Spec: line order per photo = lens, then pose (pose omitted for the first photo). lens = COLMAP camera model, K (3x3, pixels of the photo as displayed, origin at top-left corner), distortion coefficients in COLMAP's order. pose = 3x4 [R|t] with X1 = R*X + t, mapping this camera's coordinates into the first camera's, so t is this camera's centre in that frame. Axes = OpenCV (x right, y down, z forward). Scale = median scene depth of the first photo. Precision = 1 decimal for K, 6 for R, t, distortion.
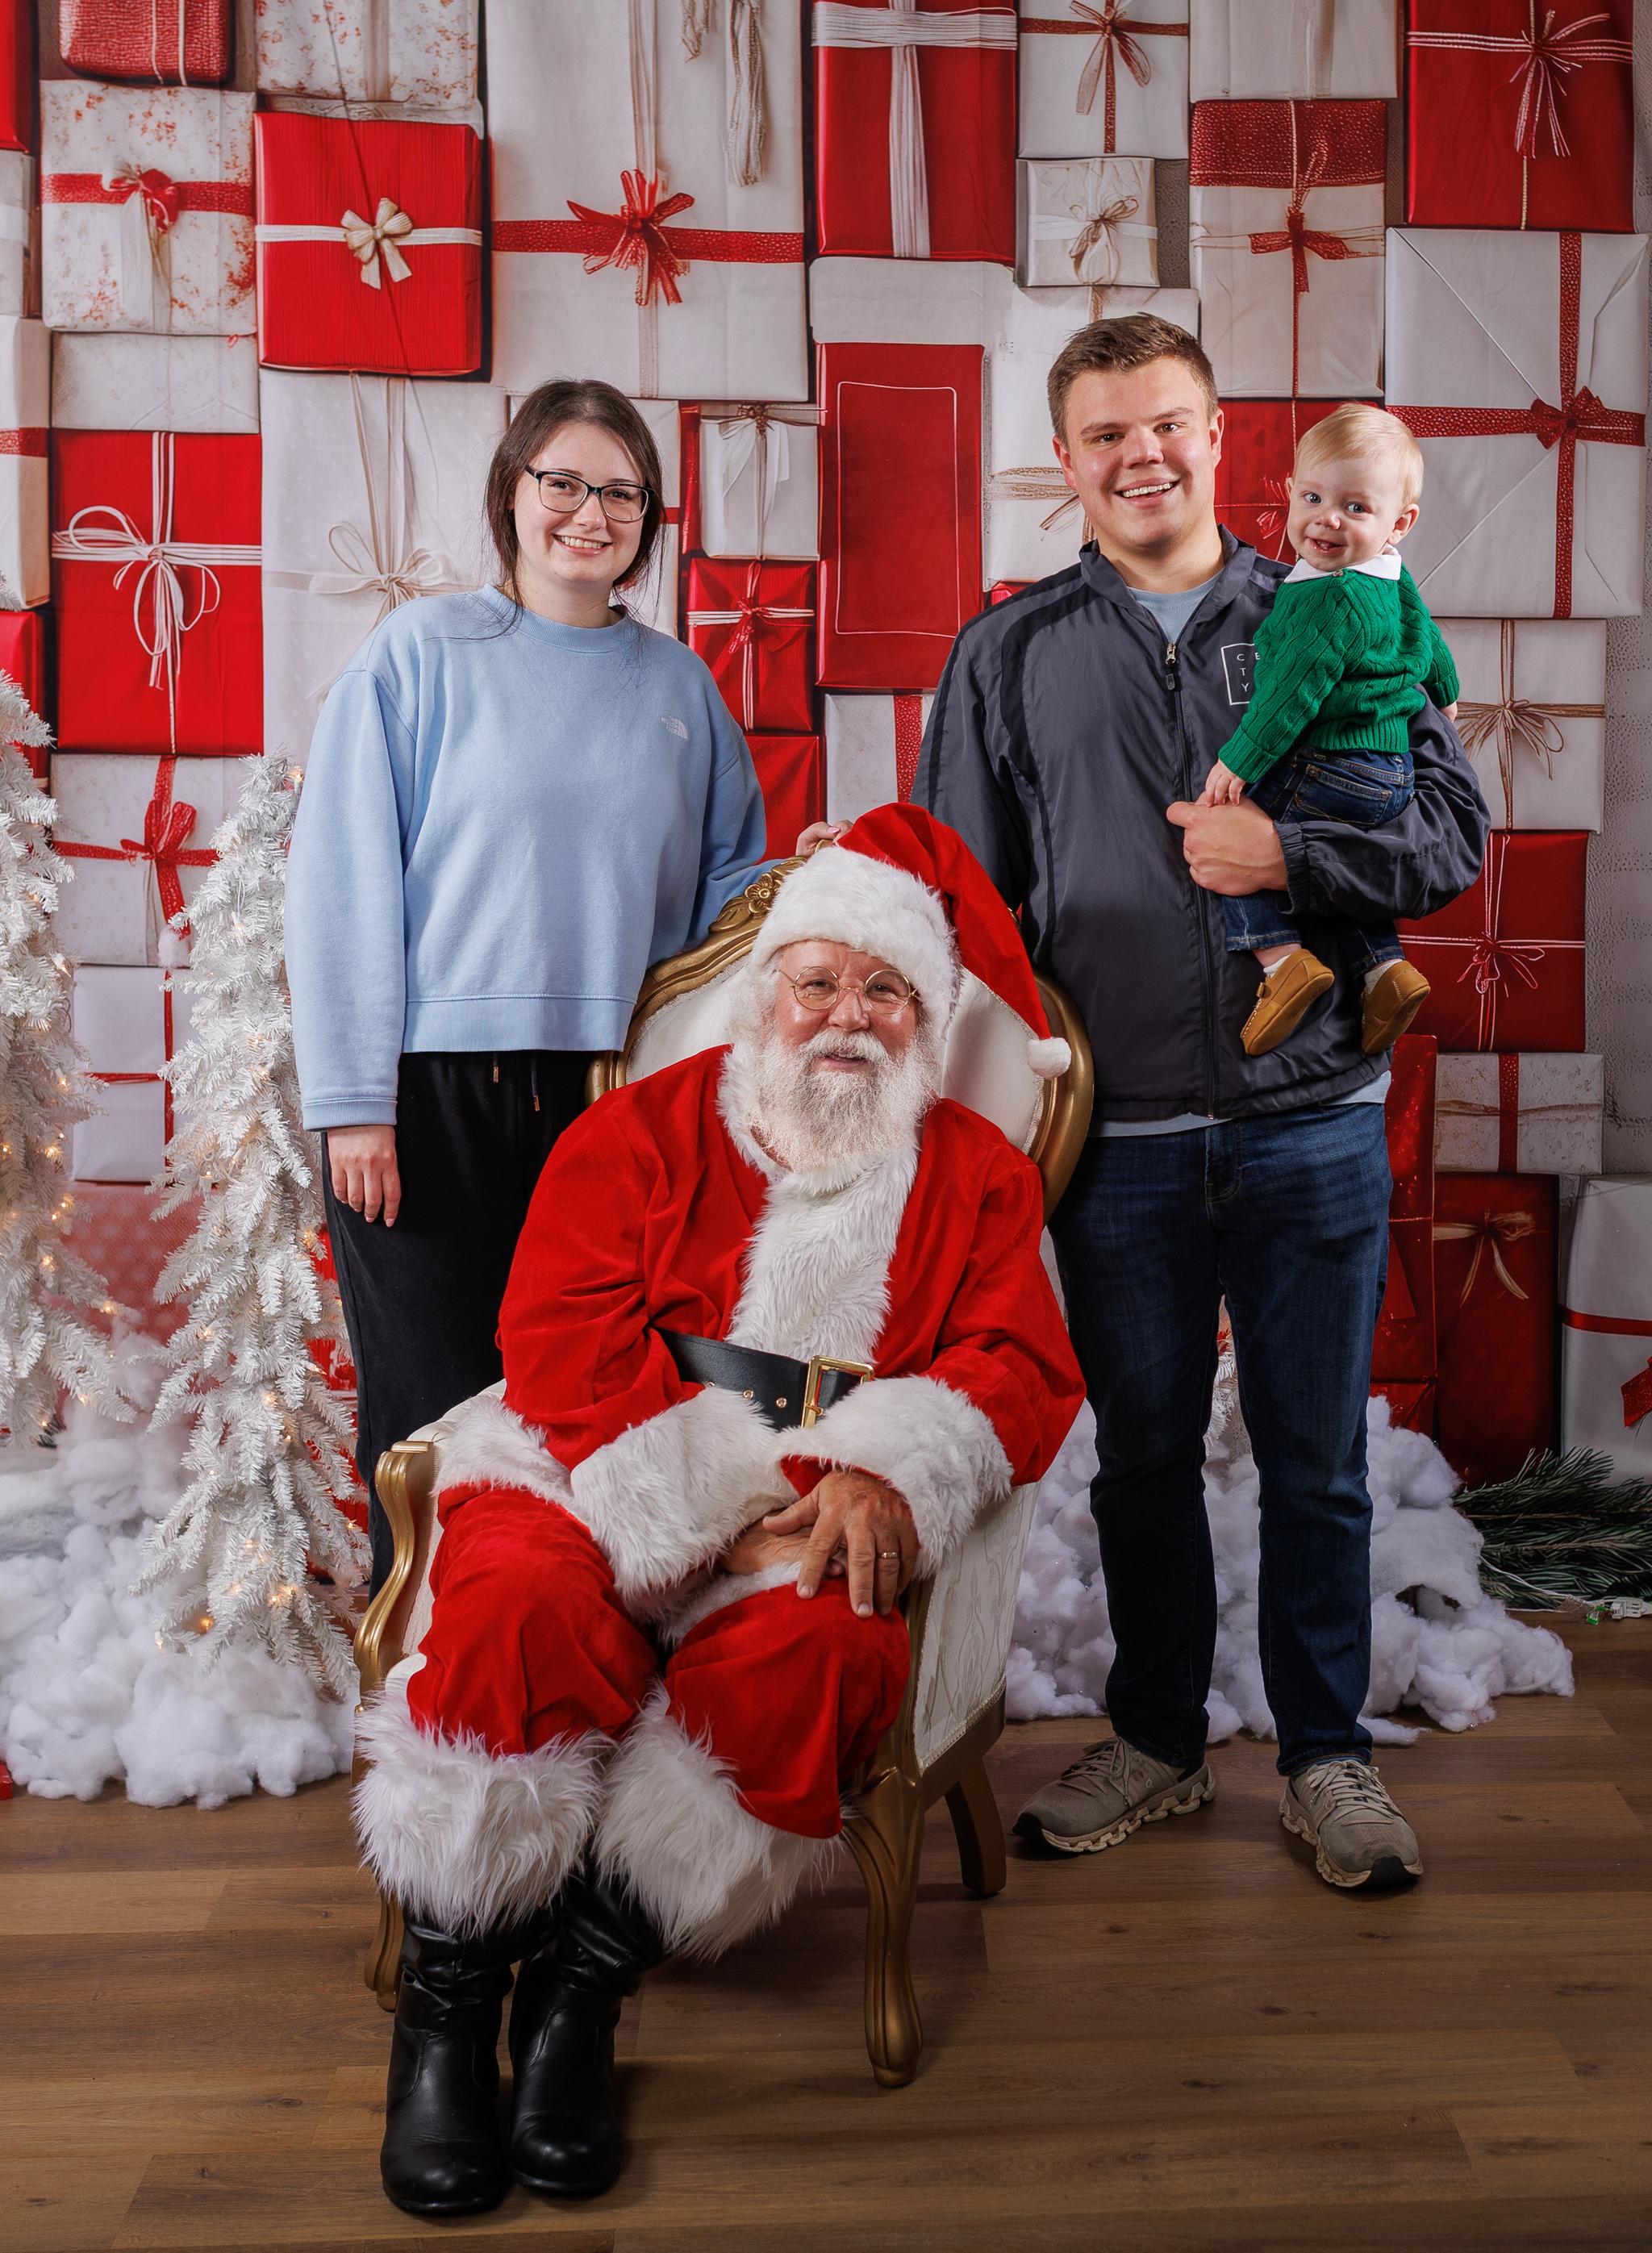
lens RADIAL K [[2565.8, 0, 987.9], [0, 2565.8, 1177.7], [0, 0, 1]] dist [0.002020, 0.000000]
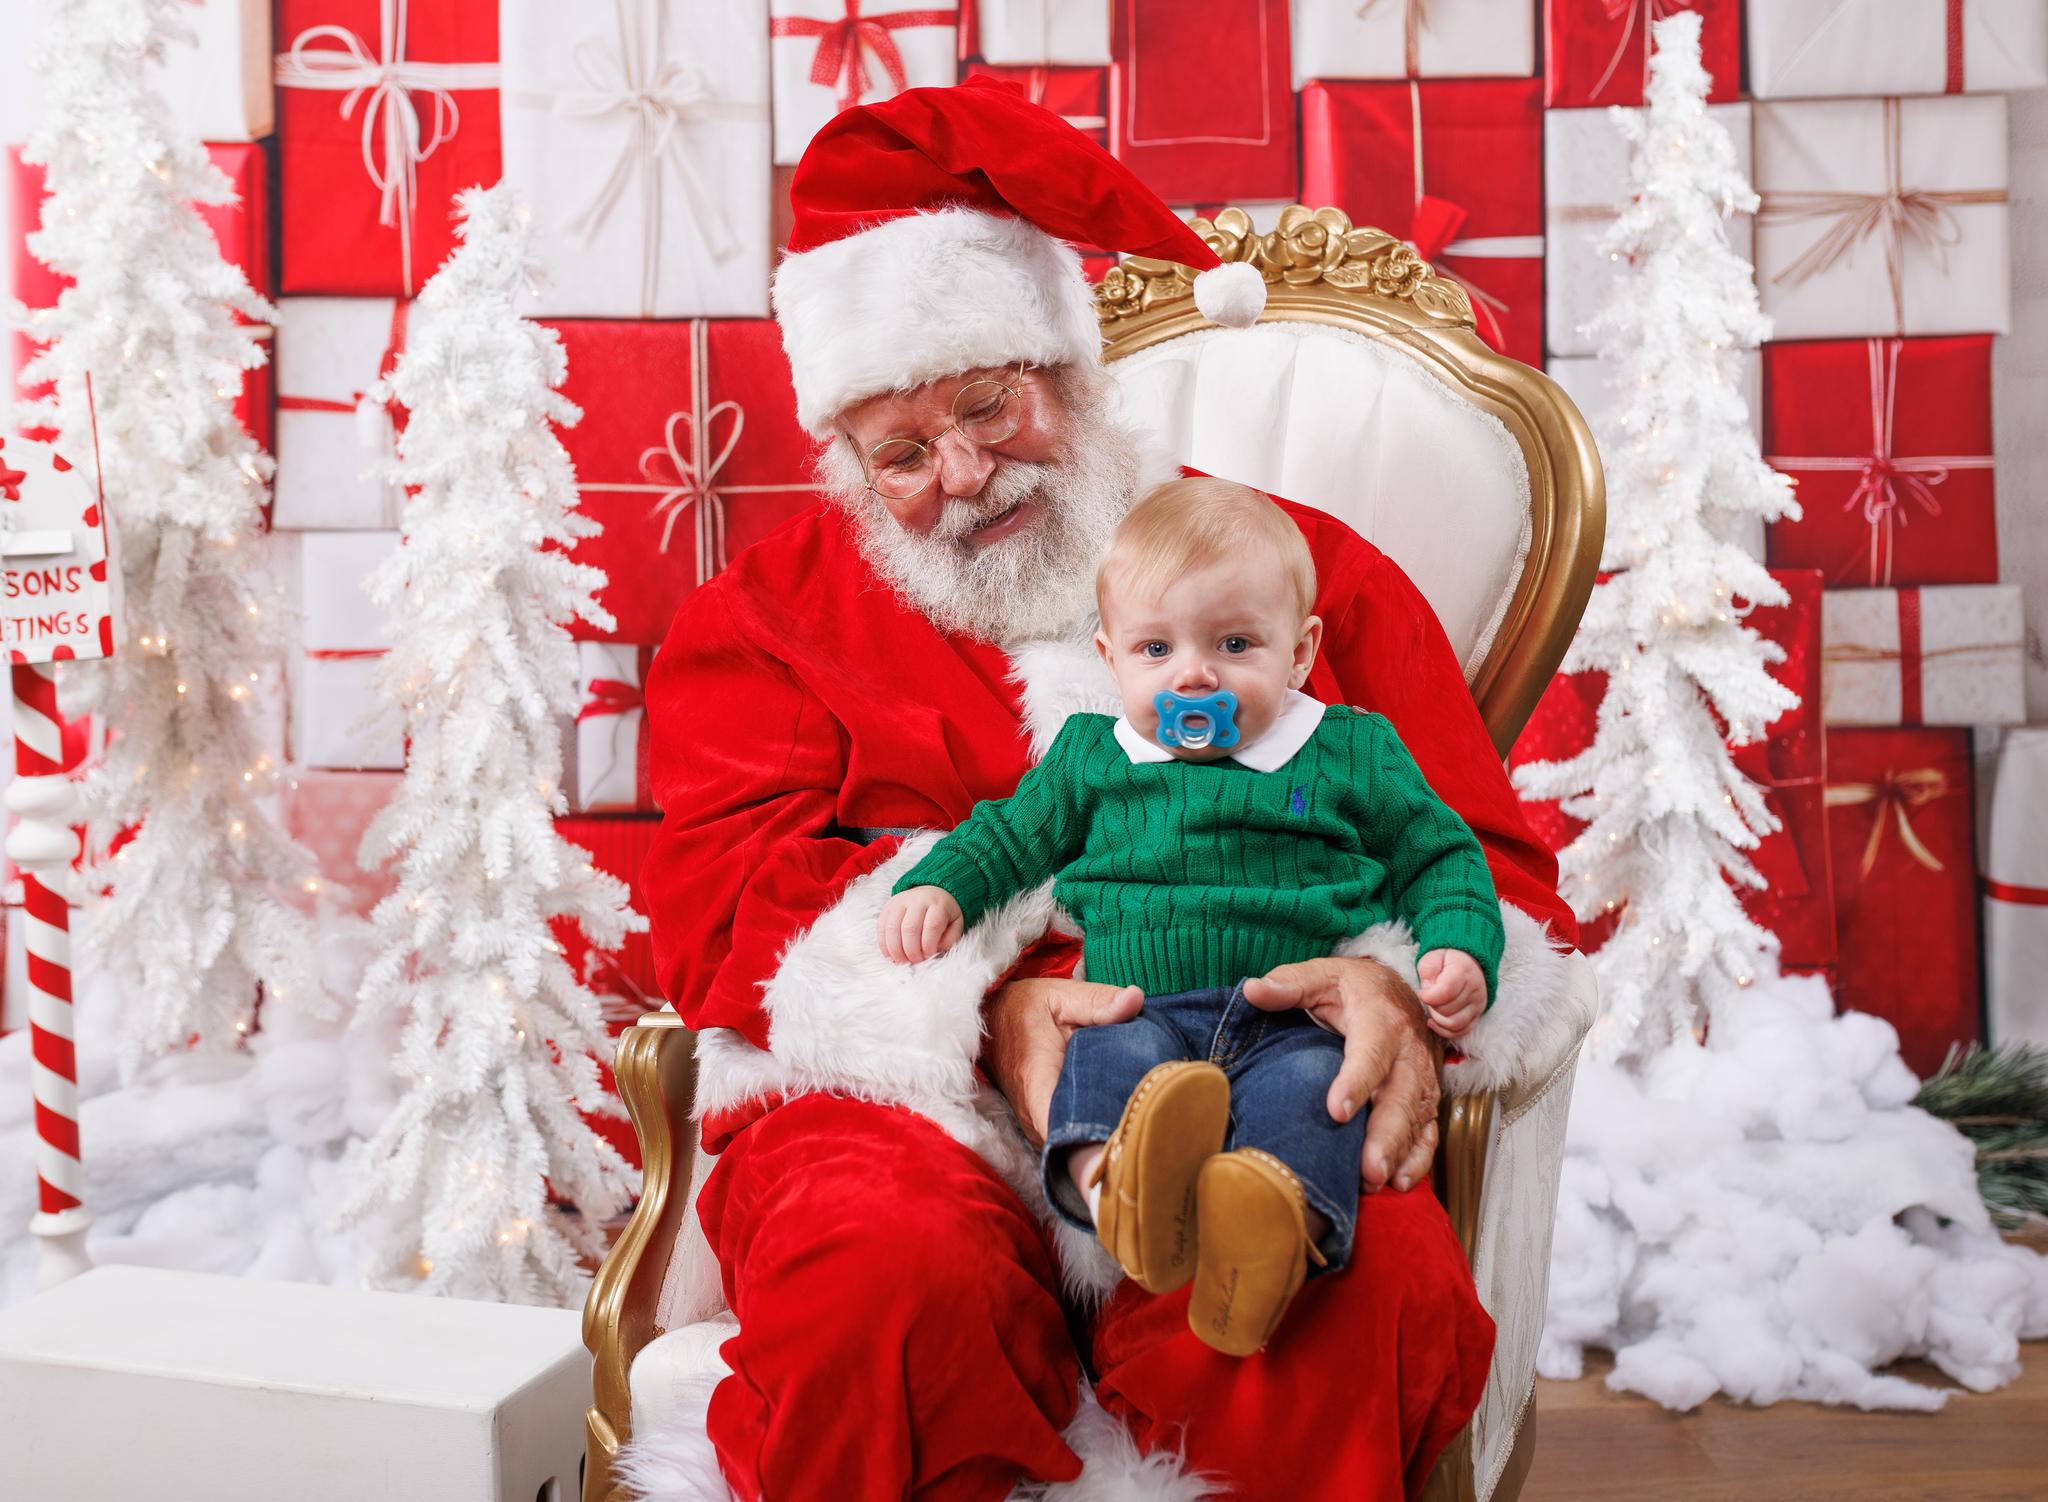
lens RADIAL K [[2129.6, 0, 1032.9], [0, 2129.6, 748.4], [0, 0, 1]] dist [0.000440, 0.000000]
pose [[0.998460, -0.021547, -0.051123, -0.074114], [0.018747, 0.998331, -0.054616, 0.050130], [0.052215, 0.053574, 0.997198, 0.328530]]
